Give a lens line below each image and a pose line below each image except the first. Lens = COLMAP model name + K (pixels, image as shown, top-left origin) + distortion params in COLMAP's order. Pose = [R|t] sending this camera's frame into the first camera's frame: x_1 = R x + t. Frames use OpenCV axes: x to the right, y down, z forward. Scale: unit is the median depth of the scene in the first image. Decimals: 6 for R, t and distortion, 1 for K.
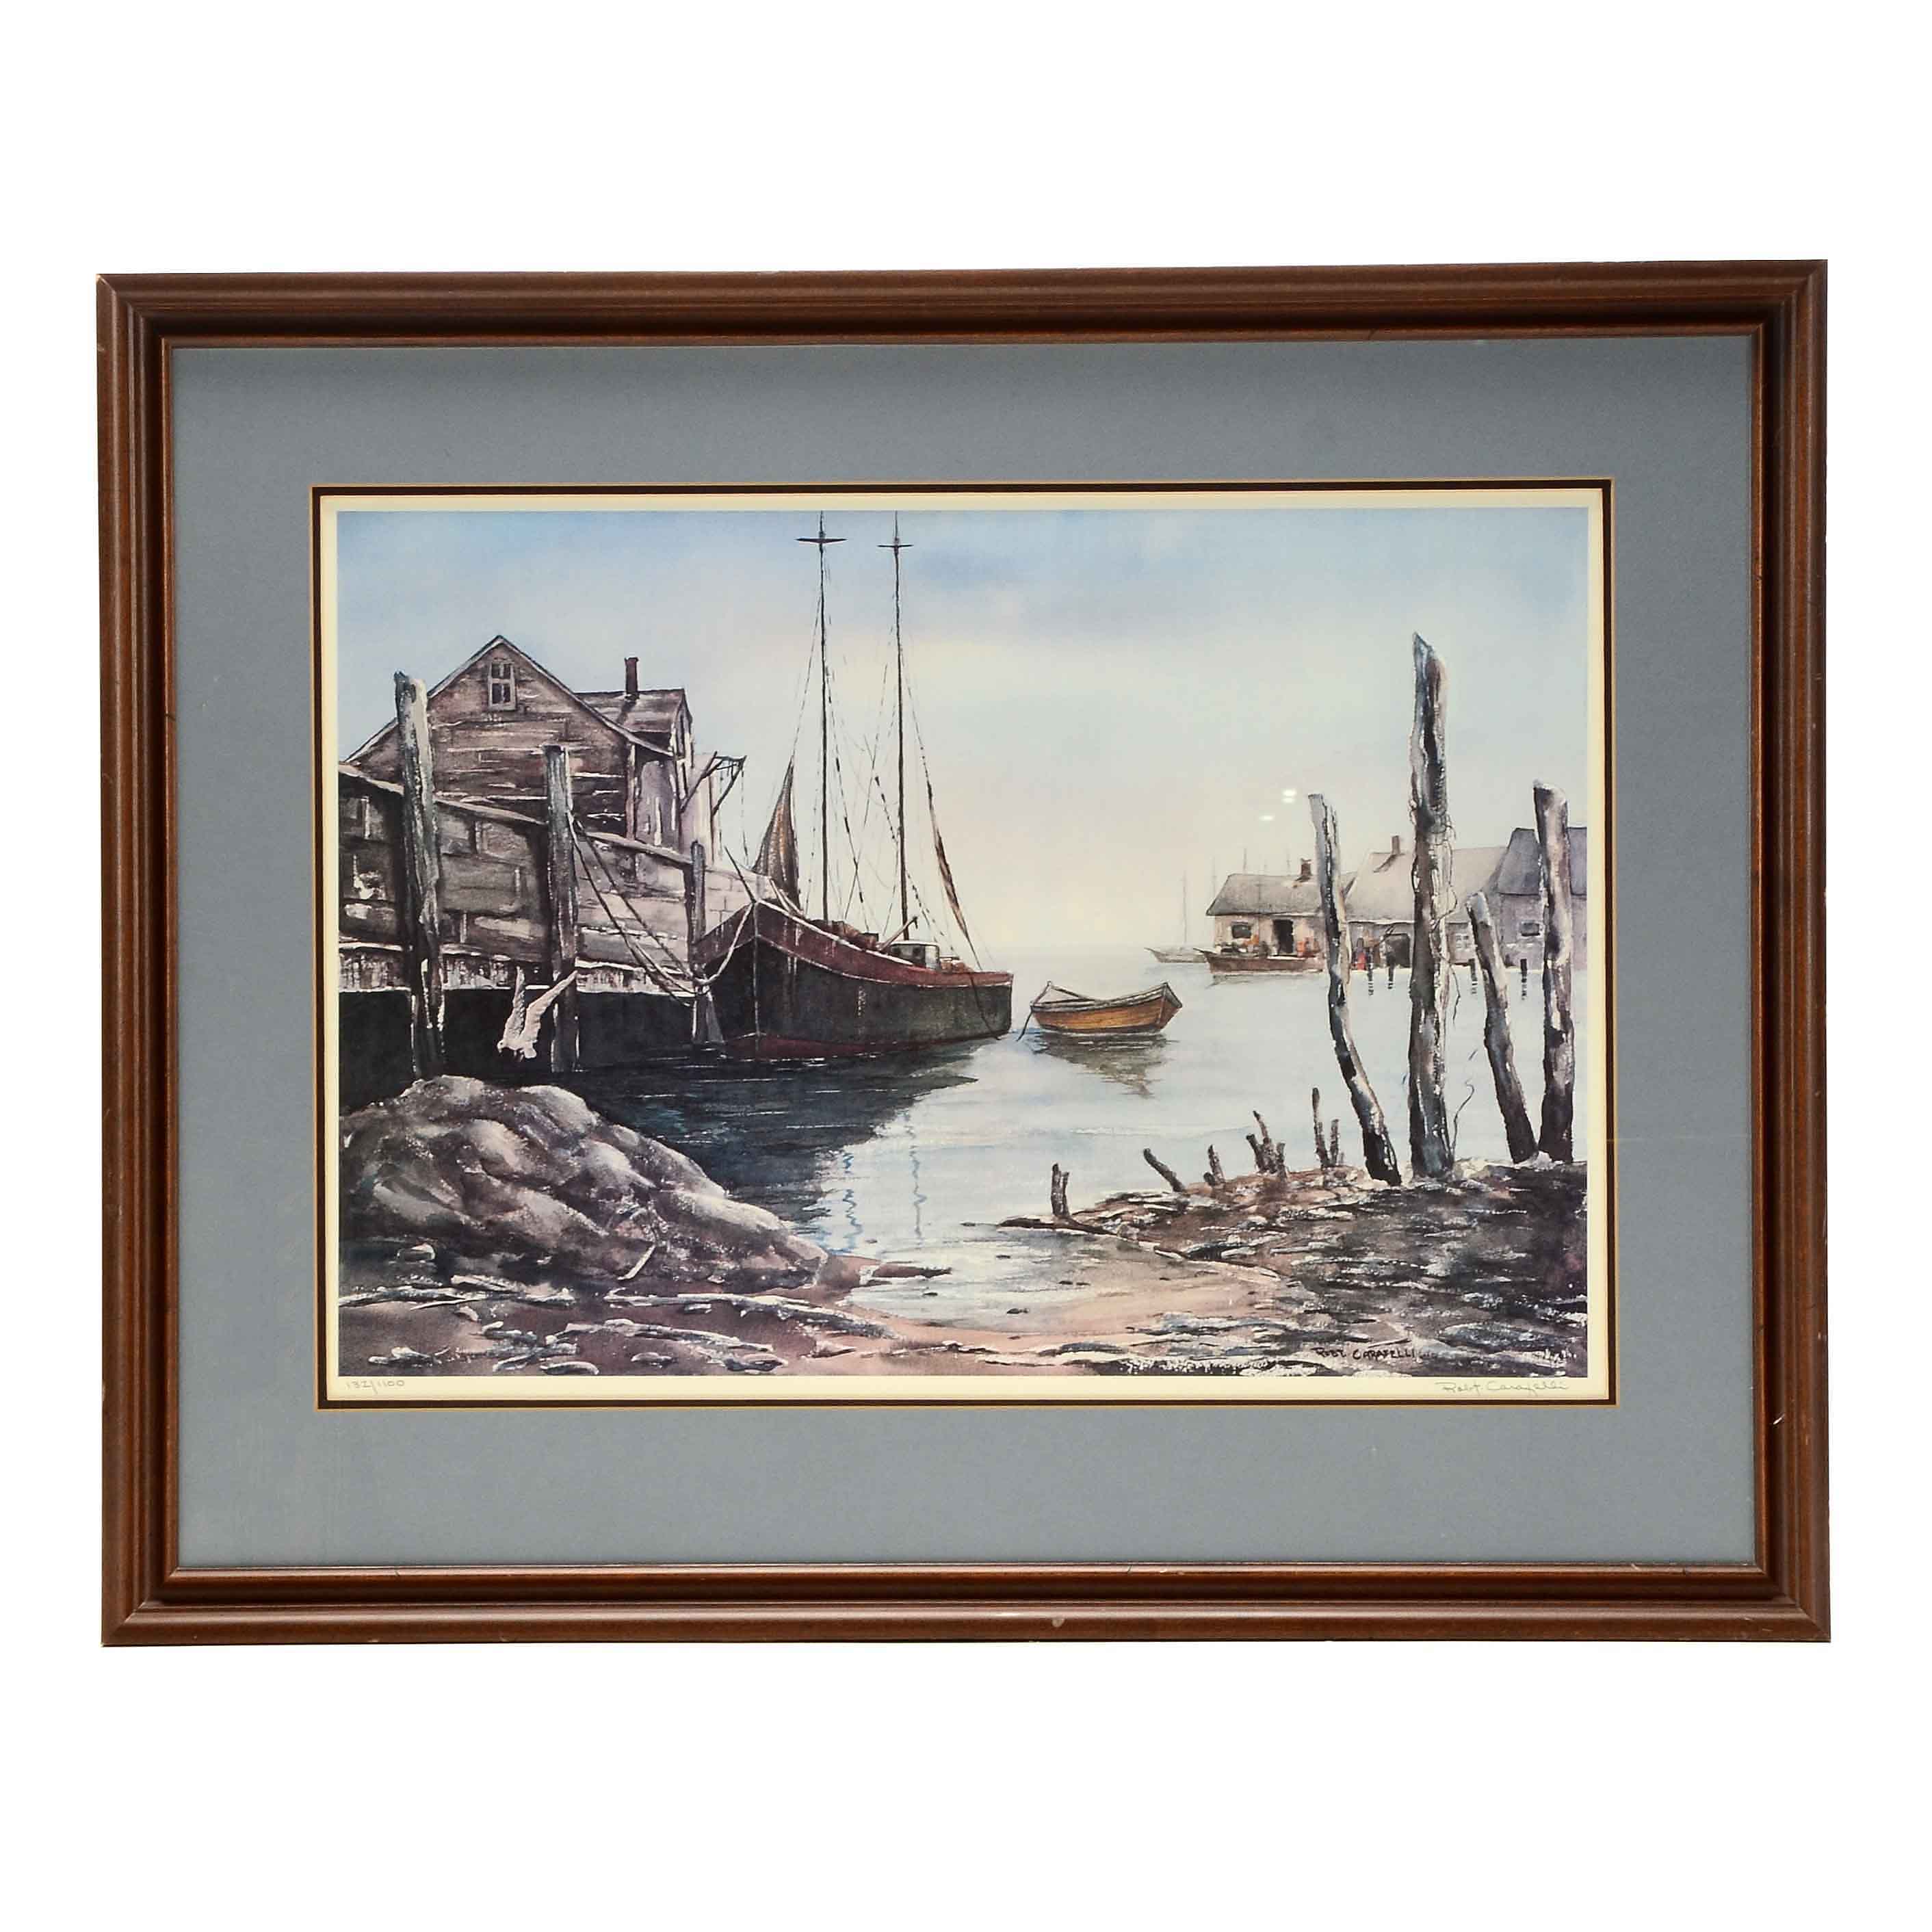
lens RADIAL K [[6915.6, 0, 966.0], [0, 6915.6, 966.0], [0, 0, 1]] dist [0.510493, -2.756053]
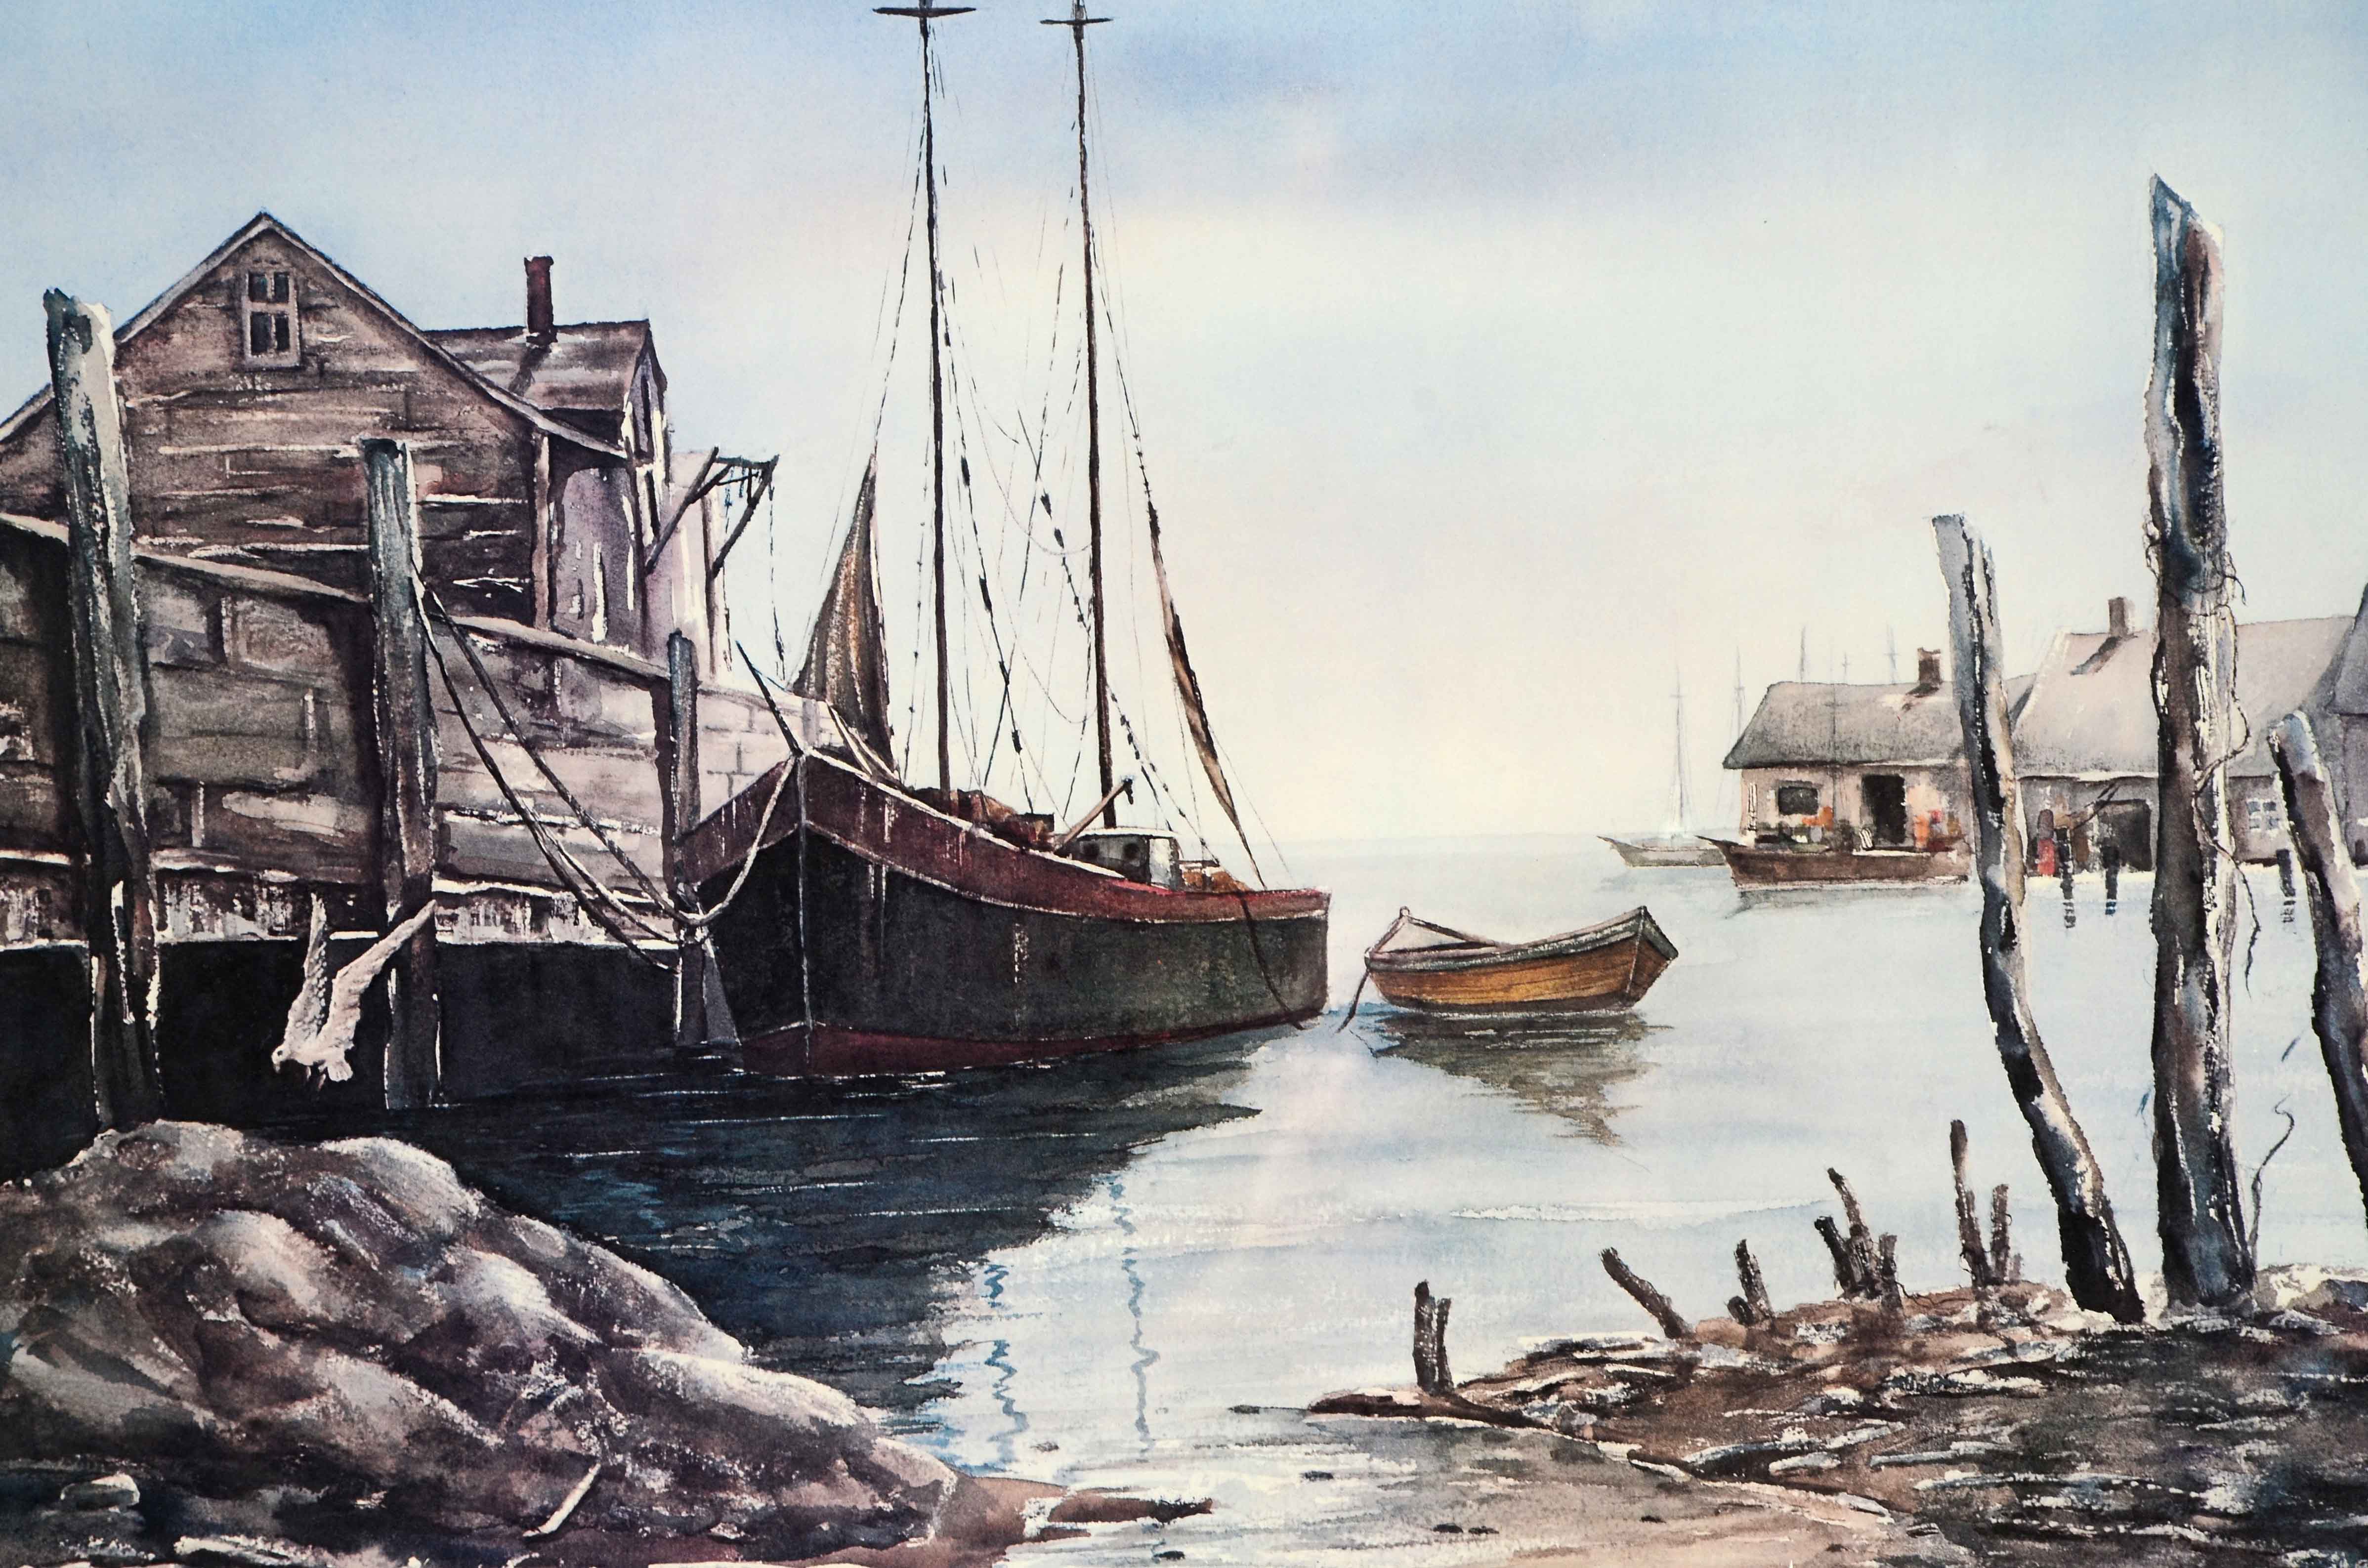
lens RADIAL K [[11461.5, 0, 1184.0], [0, 11461.5, 784.0], [0, 0, 1]] dist [0.022203, 72.081941]
pose [[0.999894, -0.014177, -0.003207, -0.000756], [0.014152, 0.999870, -0.007675, -0.000545], [0.003315, 0.007629, 0.999965, 0.193343]]
